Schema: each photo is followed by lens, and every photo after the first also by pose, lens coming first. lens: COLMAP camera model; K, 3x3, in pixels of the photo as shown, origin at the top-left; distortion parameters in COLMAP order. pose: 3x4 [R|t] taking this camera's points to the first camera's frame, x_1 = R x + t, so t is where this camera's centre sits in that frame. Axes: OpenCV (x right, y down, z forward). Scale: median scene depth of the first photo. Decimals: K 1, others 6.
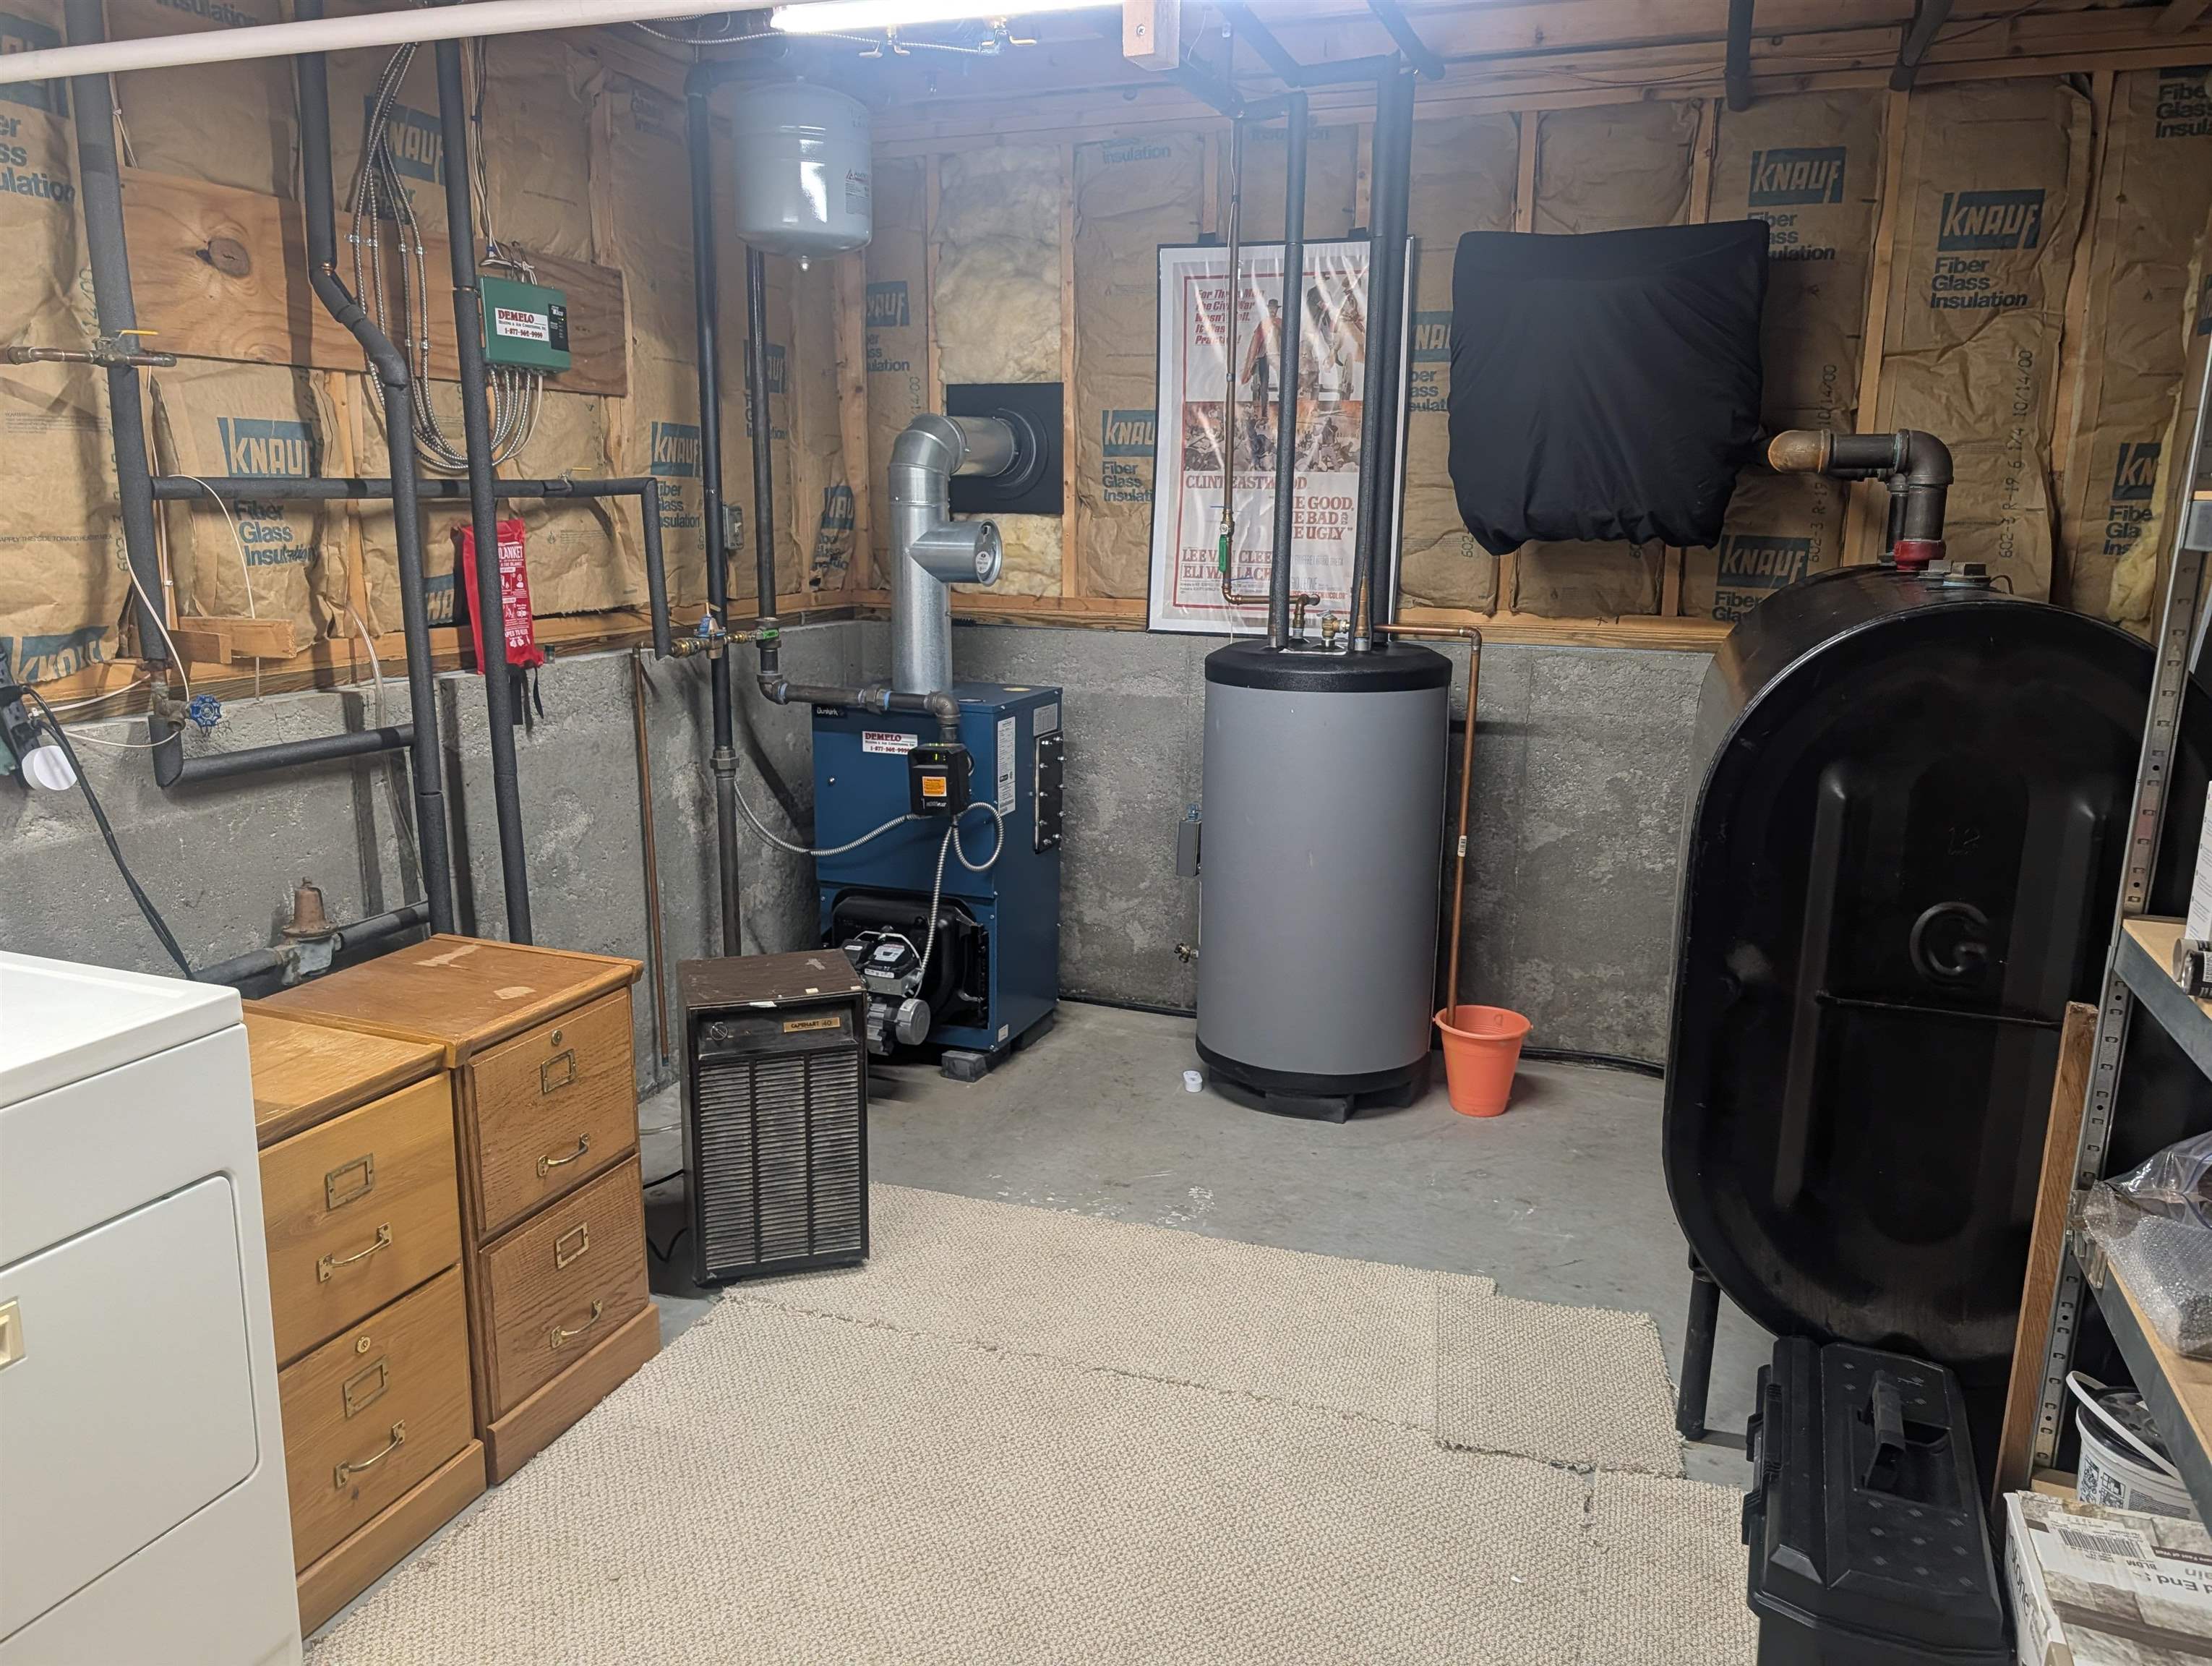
lens RADIAL K [[1589.0, 0, 1106.9], [0, 1589.0, 836.3], [0, 0, 1]] dist [0.019242, -0.020515]
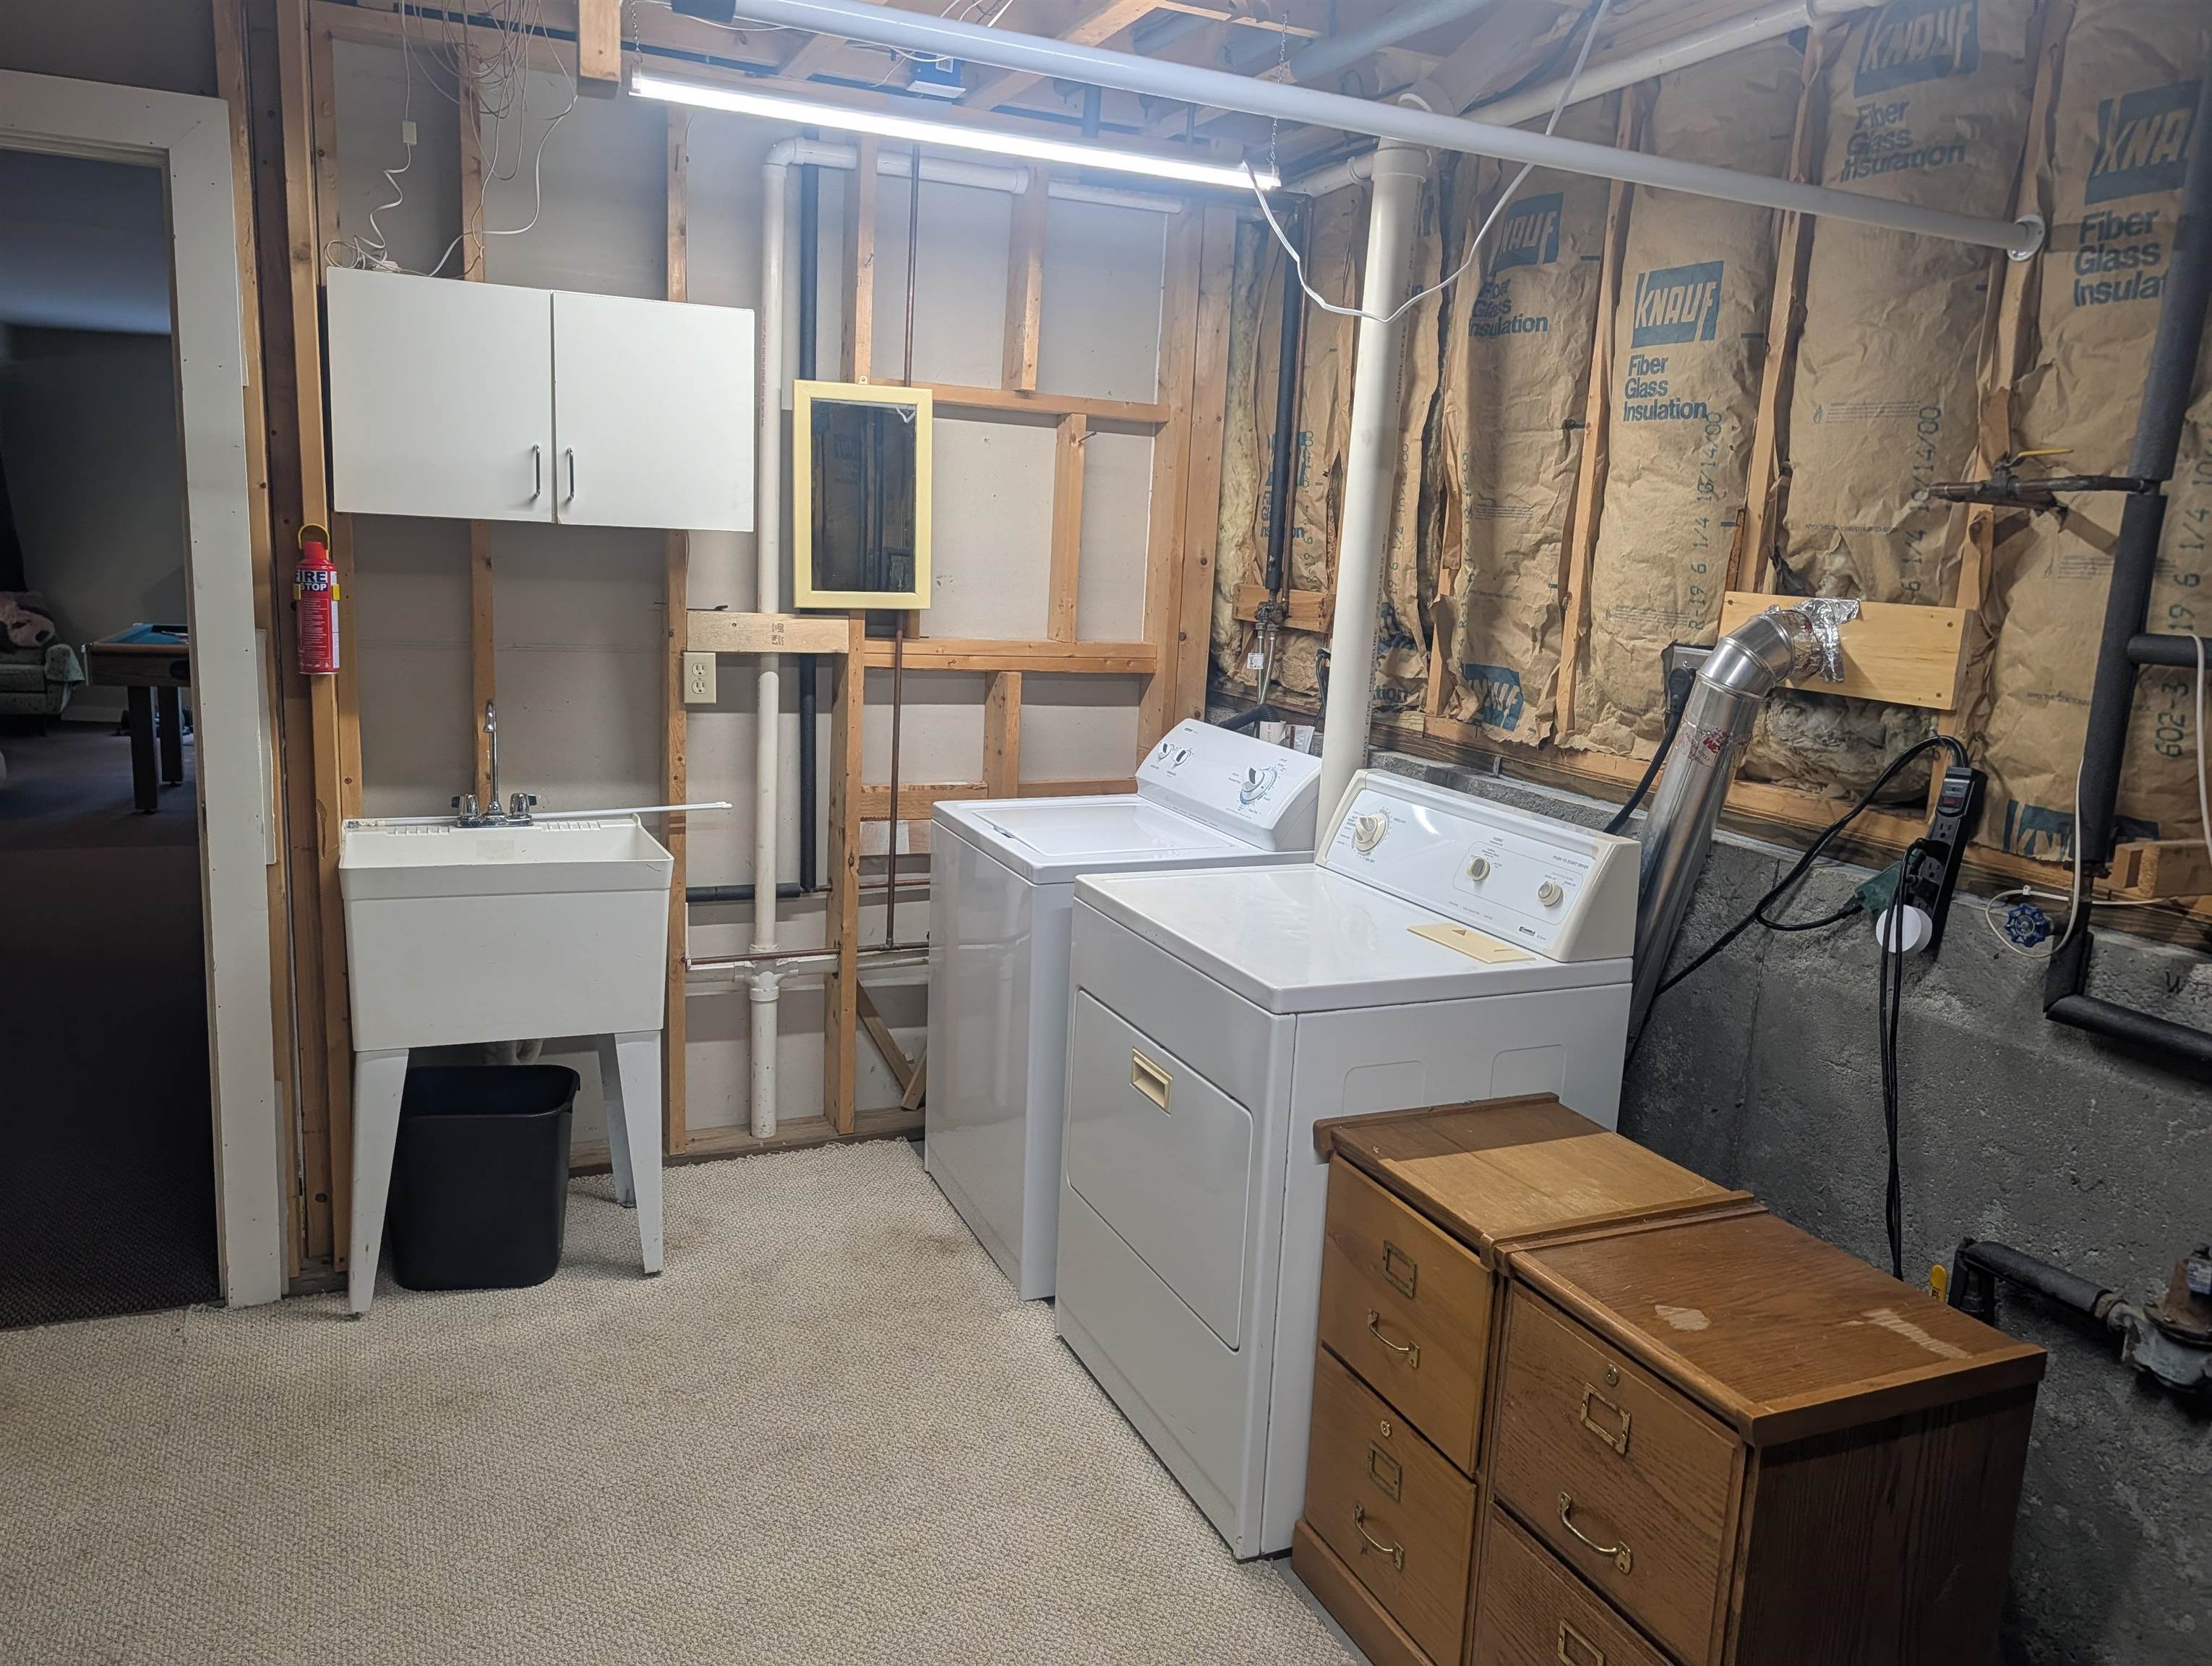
lens RADIAL K [[1589.0, 0, 1106.9], [0, 1589.0, 827.8], [0, 0, 1]] dist [0.019242, -0.020515]
pose [[-0.702321, 0.087885, -0.706414, 0.304902], [-0.203679, 0.926054, 0.317710, -0.286886], [0.682099, 0.367016, -0.632487, 1.203151]]
